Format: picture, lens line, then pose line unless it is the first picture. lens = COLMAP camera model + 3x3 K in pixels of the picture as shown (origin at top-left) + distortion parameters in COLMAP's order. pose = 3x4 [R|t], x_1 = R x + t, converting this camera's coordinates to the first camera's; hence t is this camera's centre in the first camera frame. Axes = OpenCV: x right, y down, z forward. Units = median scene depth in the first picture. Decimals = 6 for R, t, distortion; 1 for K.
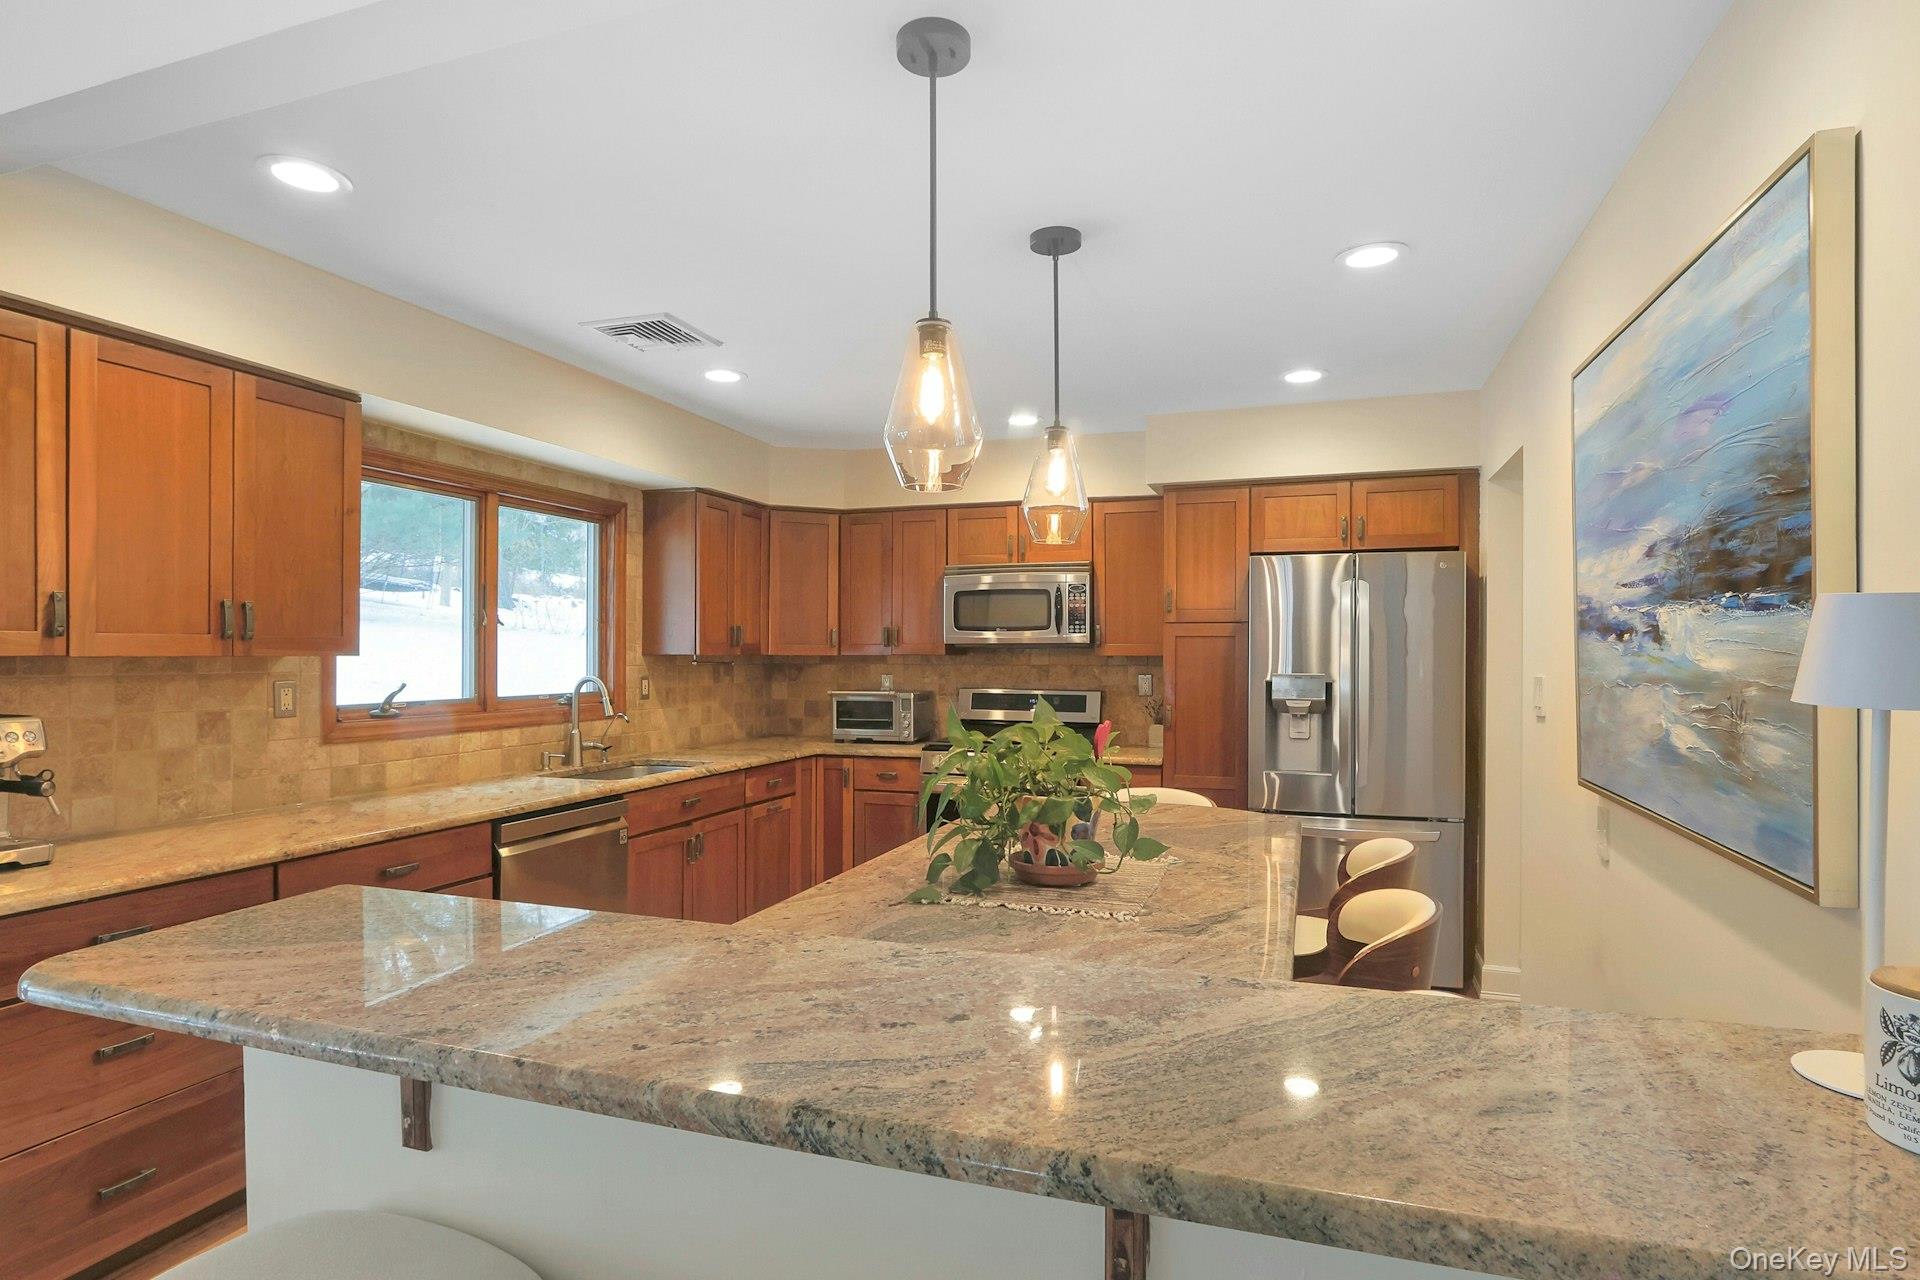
lens RADIAL K [[1006.3, 0, 971.0], [0, 1006.3, 647.6], [0, 0, 1]] dist [-0.013069, 0.001657]
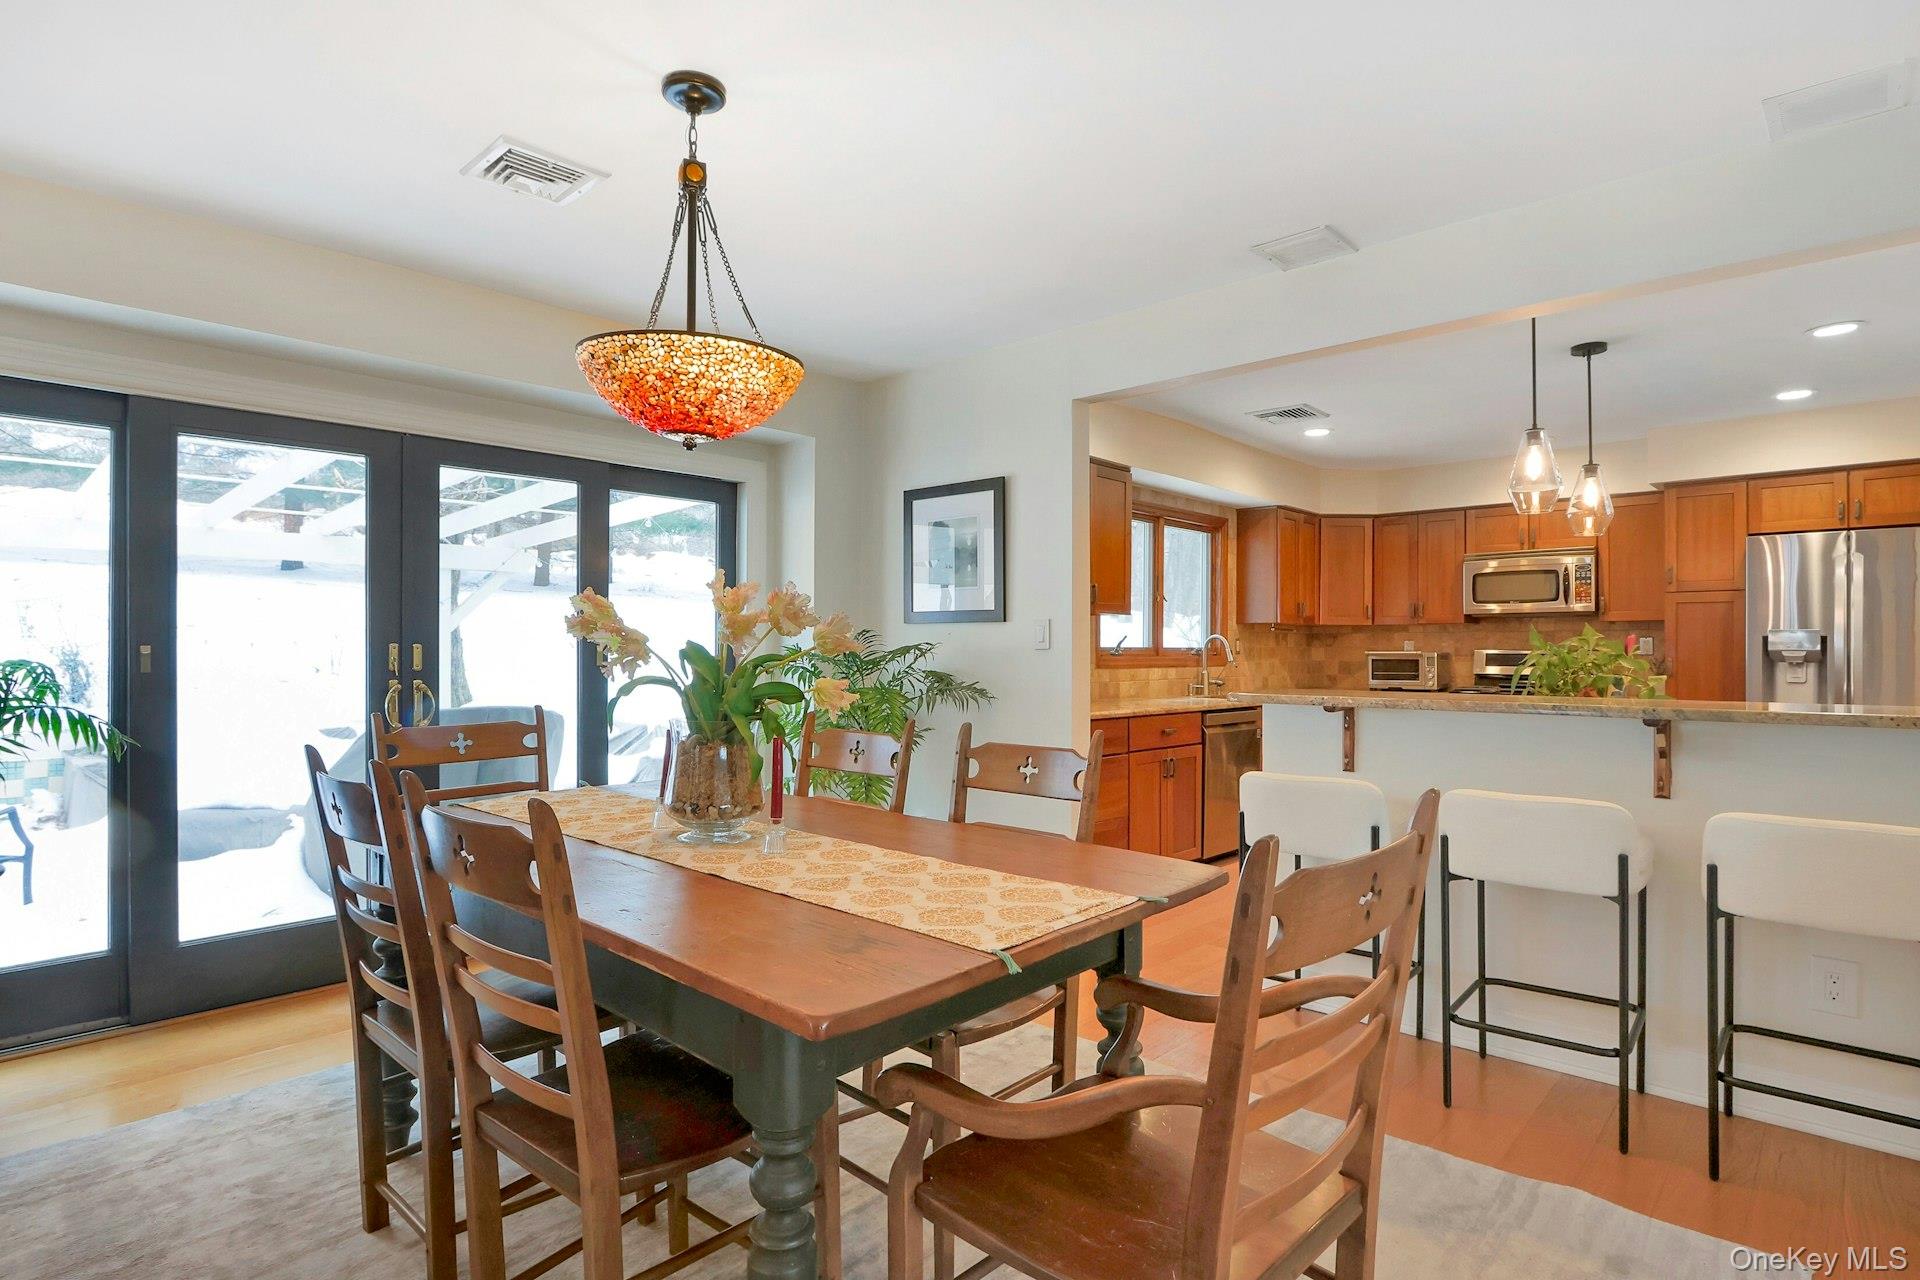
lens RADIAL K [[1006.3, 0, 971.0], [0, 1006.3, 647.6], [0, 0, 1]] dist [-0.013069, 0.001657]
pose [[0.916648, -0.000953, -0.399694, -0.107120], [0.001549, 0.999998, 0.001169, 0.042611], [0.399692, -0.001690, 0.916648, -0.507641]]
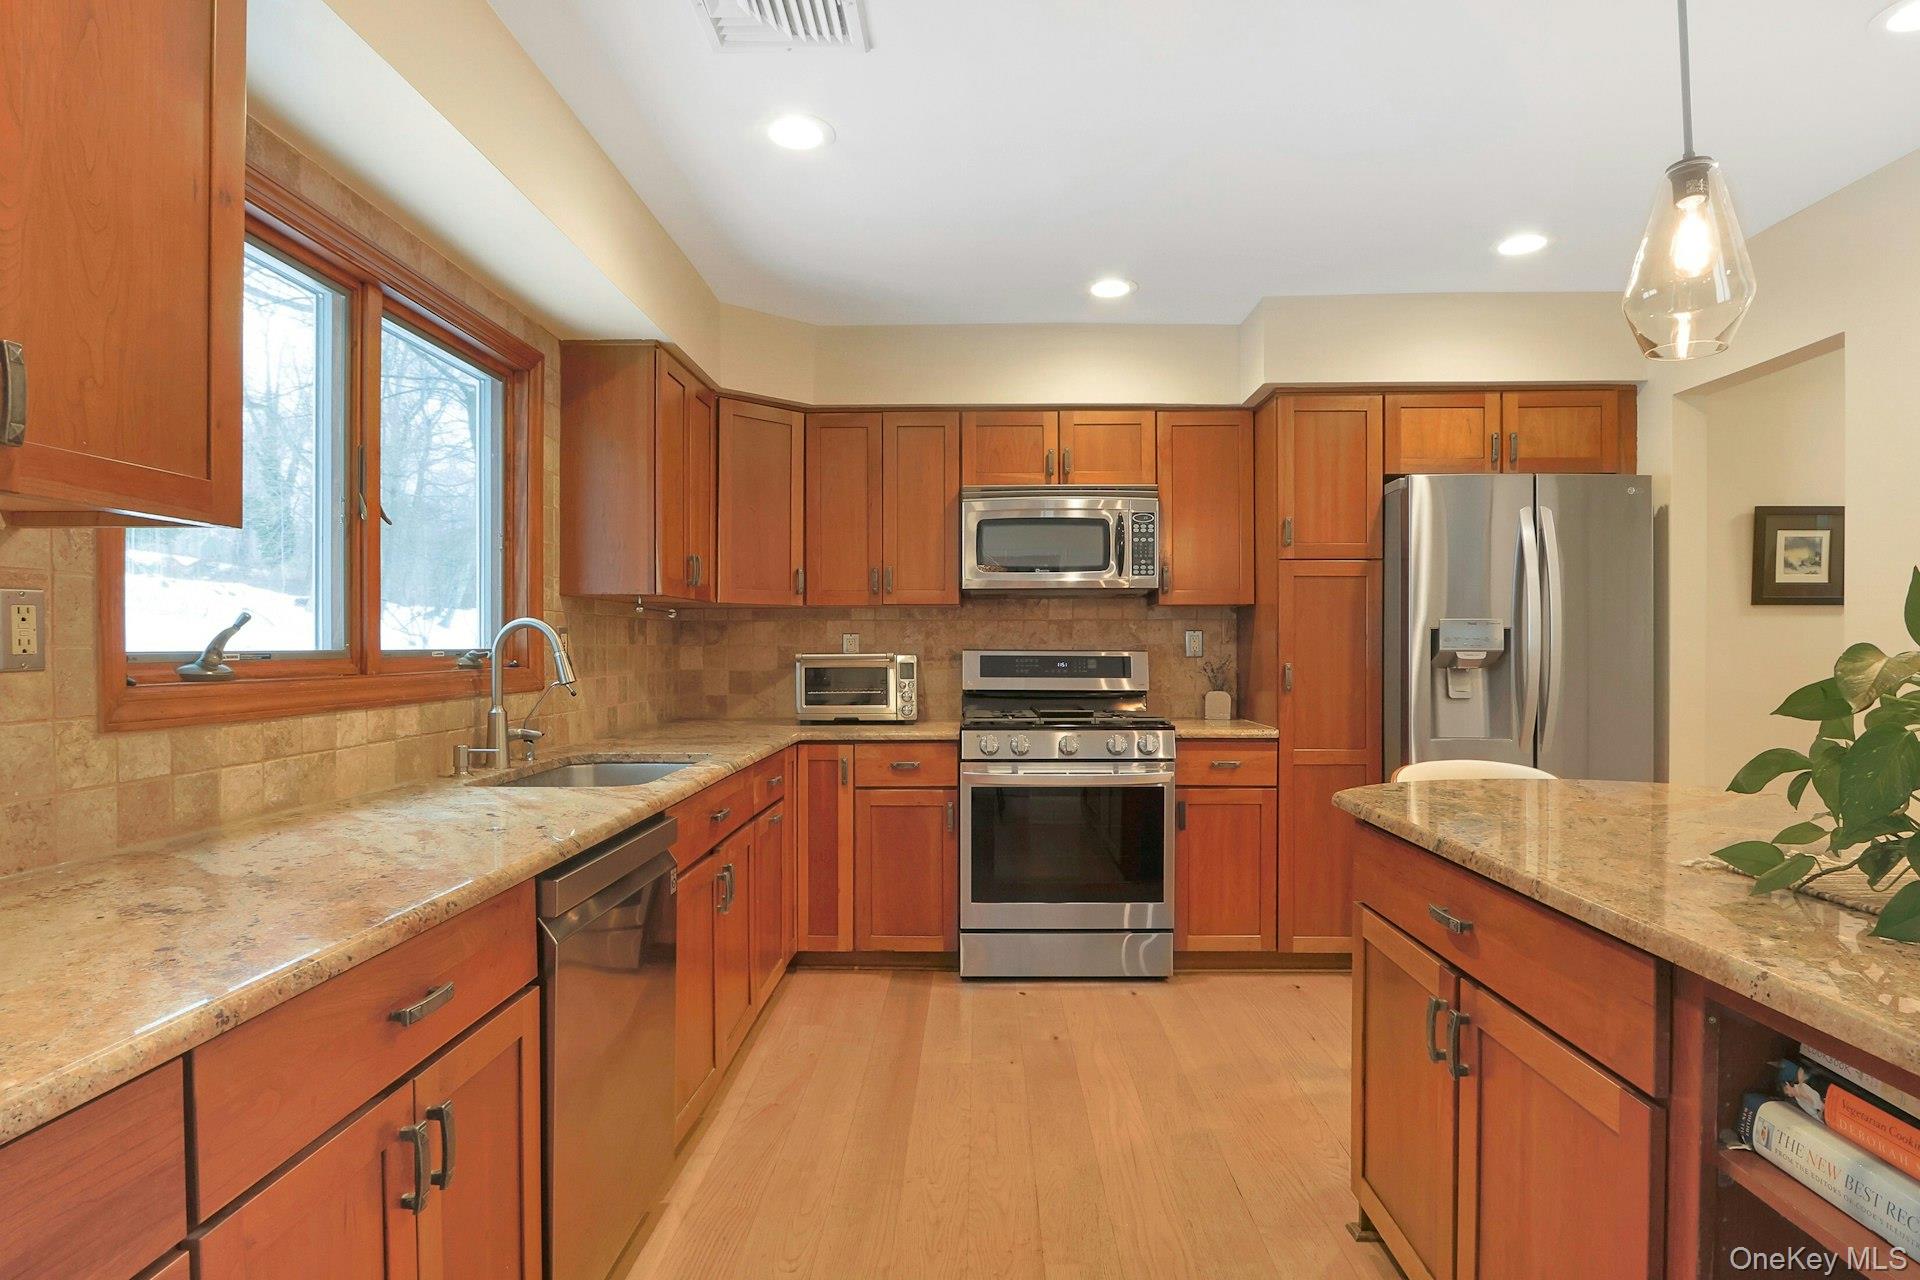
lens RADIAL K [[1008.7, 0, 960.1], [0, 1008.7, 656.7], [0, 0, 1]] dist [-0.014484, 0.001145]
pose [[0.952571, -0.006600, 0.304246, -0.299932], [0.001756, 0.999867, 0.016193, 0.039913], [-0.304313, -0.014891, 0.952456, 0.323533]]
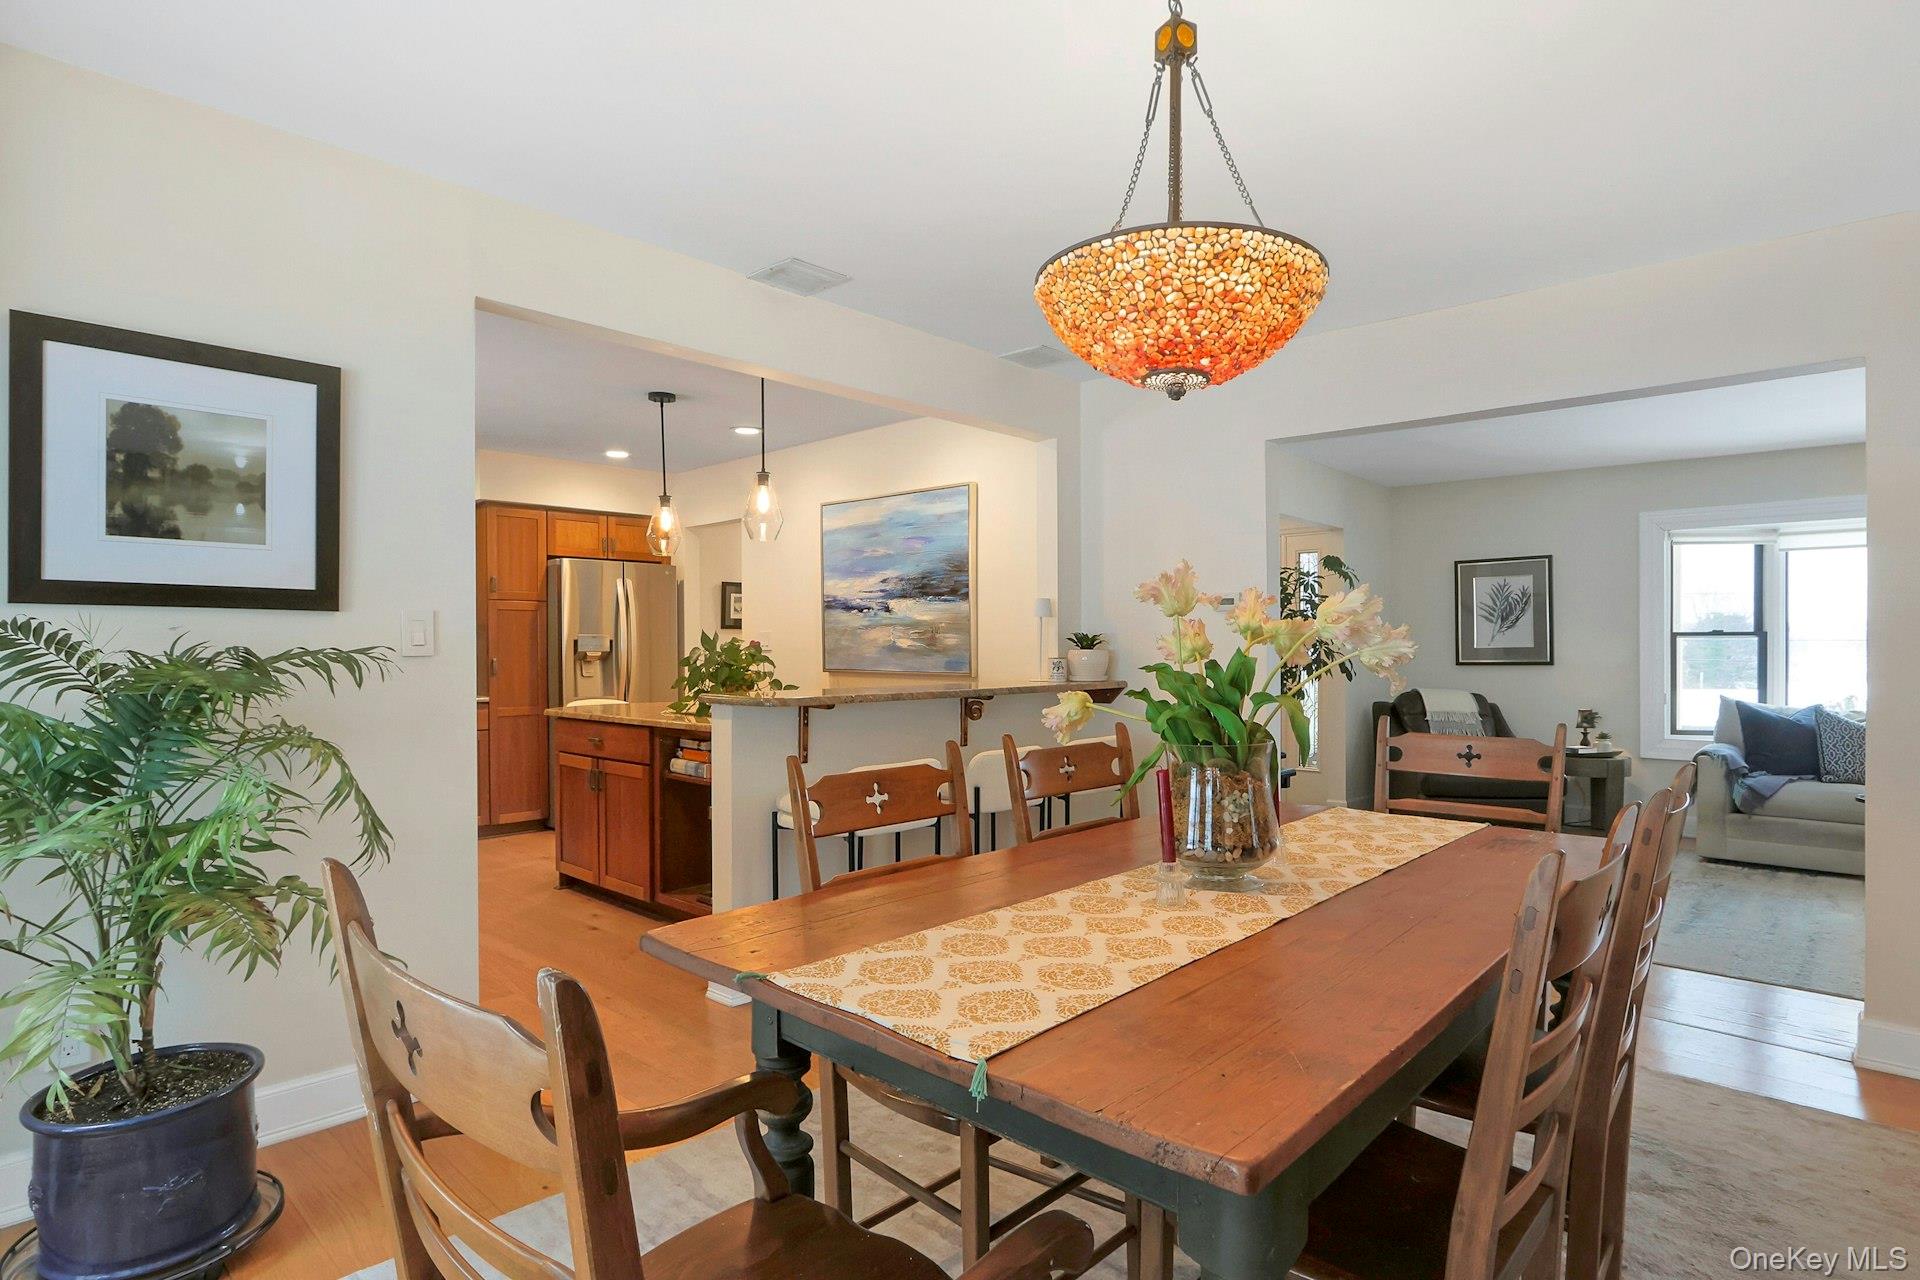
lens RADIAL K [[1006.3, 0, 971.0], [0, 1006.3, 647.6], [0, 0, 1]] dist [-0.013069, 0.001657]
pose [[0.405095, -0.003904, 0.914266, -0.832781], [0.001172, 0.999992, 0.003751, 0.038253], [-0.914274, -0.000448, 0.405097, -0.181890]]
